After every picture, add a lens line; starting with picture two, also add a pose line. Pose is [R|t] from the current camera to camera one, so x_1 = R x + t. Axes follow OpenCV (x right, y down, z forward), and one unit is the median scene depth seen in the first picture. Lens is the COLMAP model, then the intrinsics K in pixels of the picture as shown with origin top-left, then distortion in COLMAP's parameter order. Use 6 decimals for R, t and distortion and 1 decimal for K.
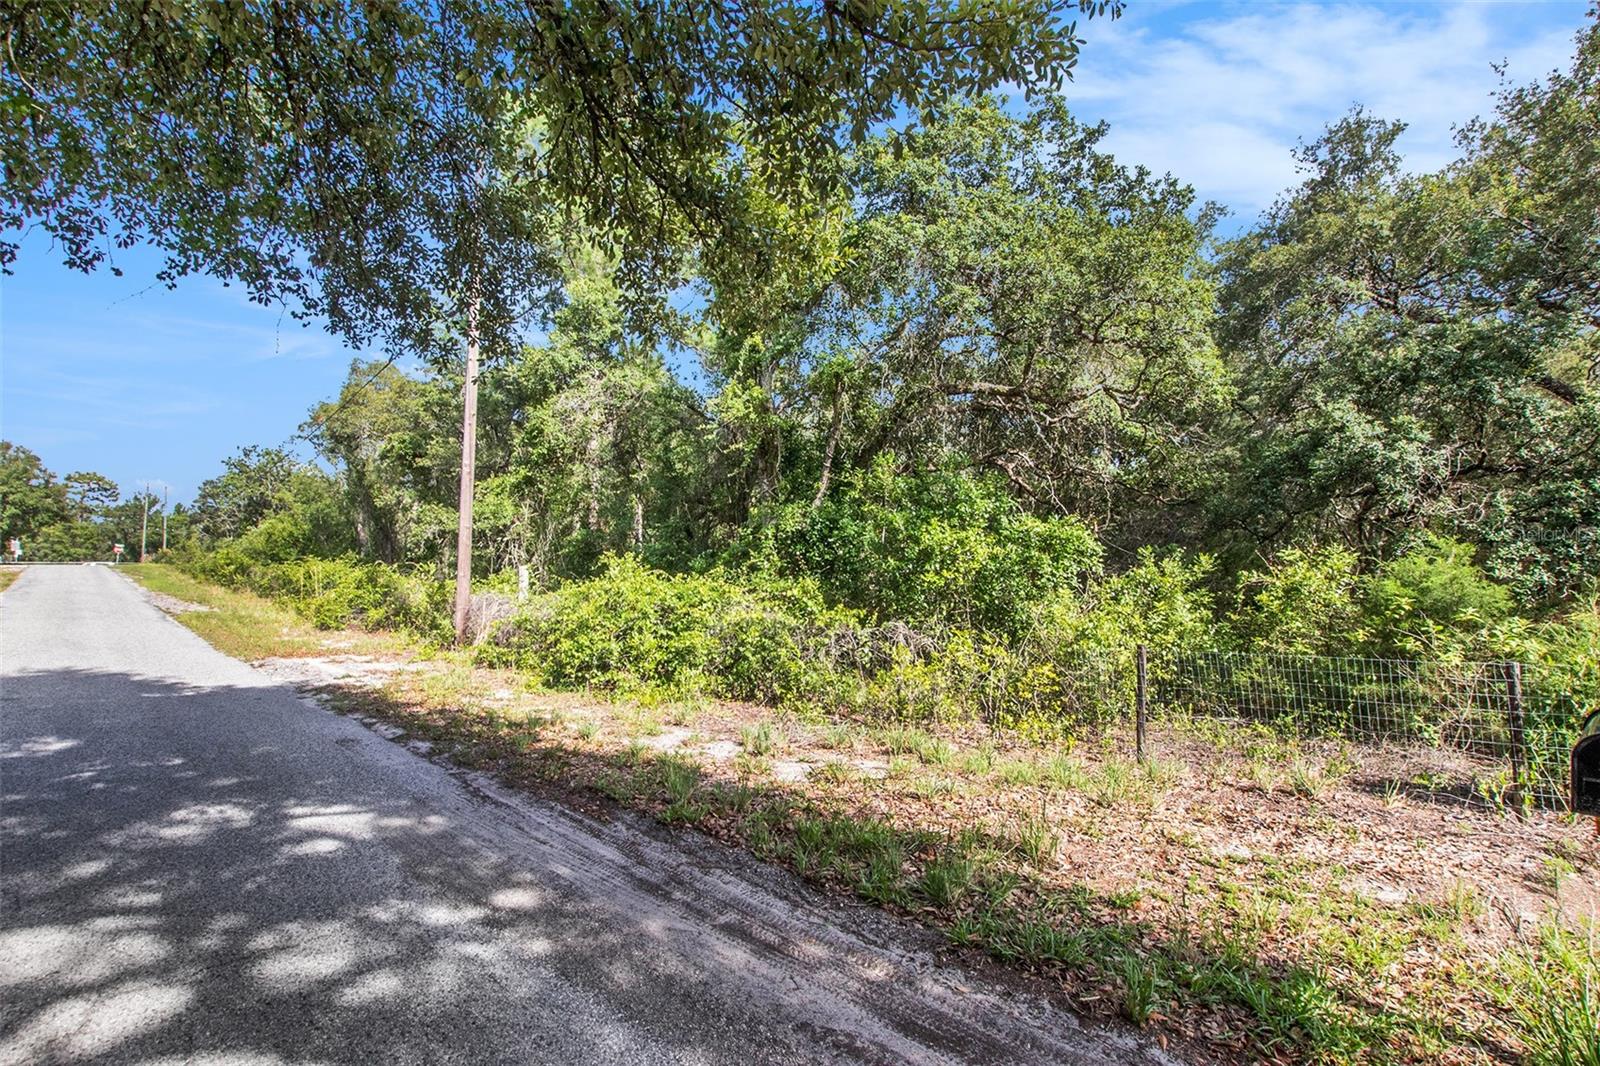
lens RADIAL K [[742.8, 0, 800.3], [0, 742.8, 535.2], [0, 0, 1]] dist [-0.026958, 0.000499]
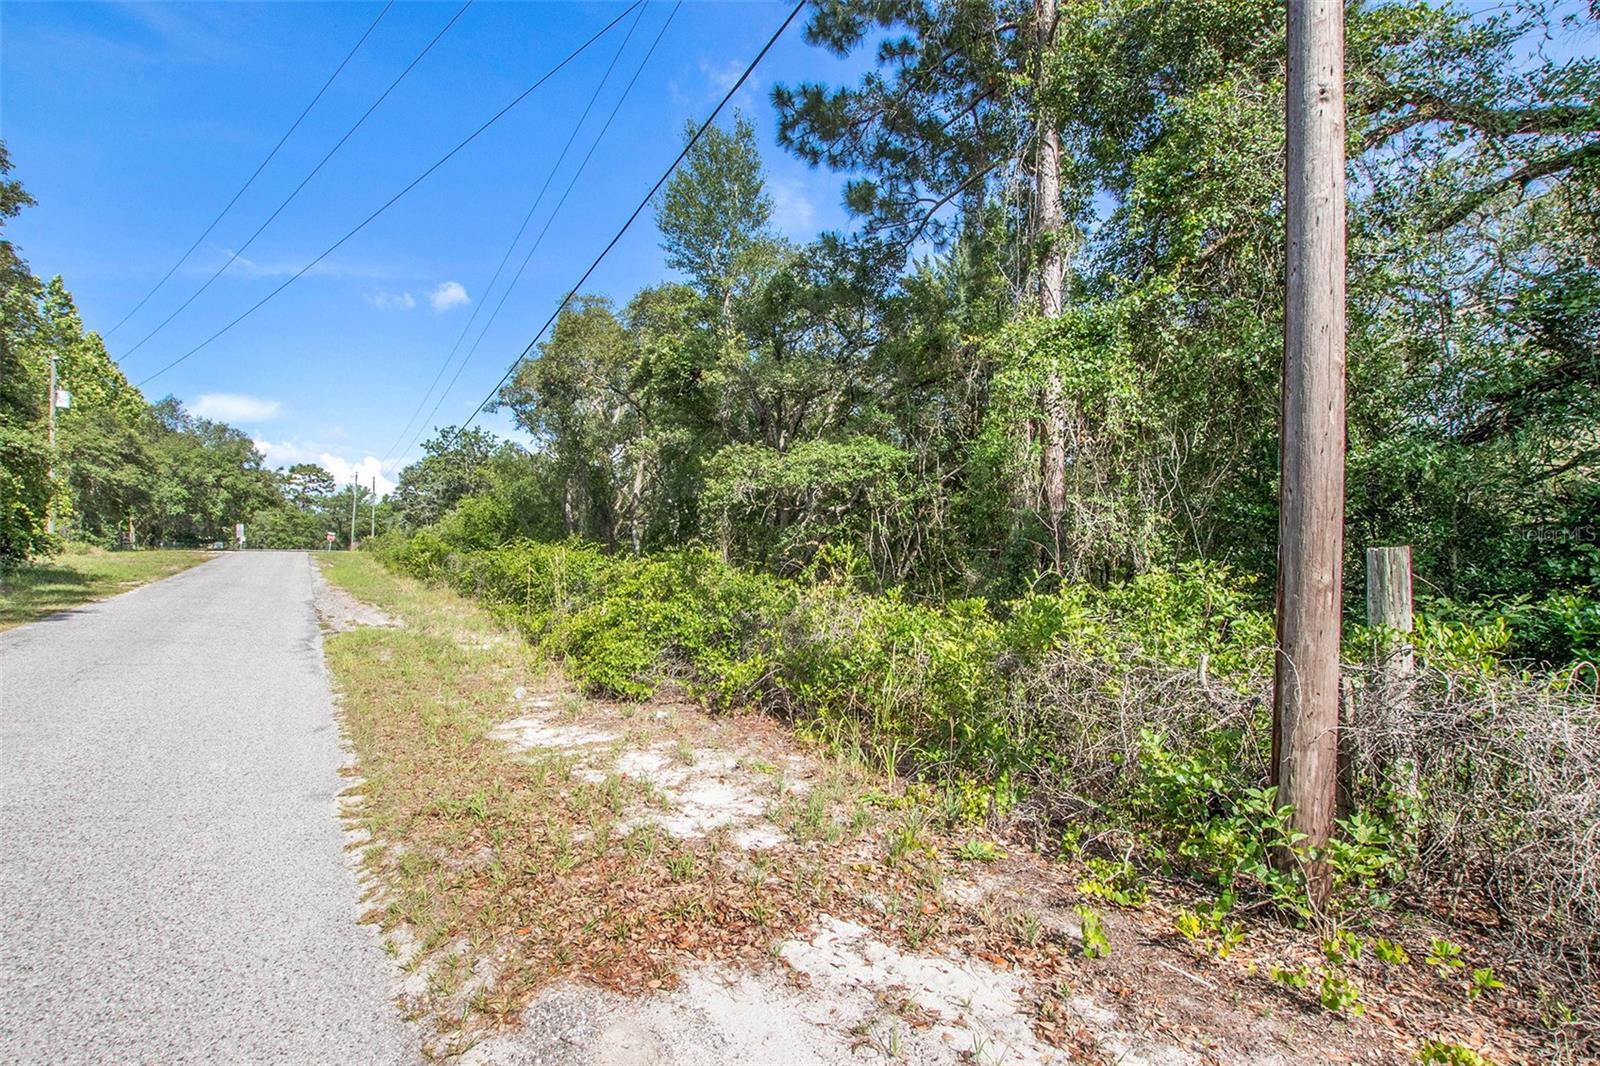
lens RADIAL K [[742.8, 0, 799.7], [0, 742.8, 535.6], [0, 0, 1]] dist [-0.026958, 0.000499]
pose [[0.980017, 0.005121, -0.198850, -0.130398], [-0.003493, 0.999957, 0.008537, 0.008733], [0.198885, -0.007672, 0.979993, 0.173388]]
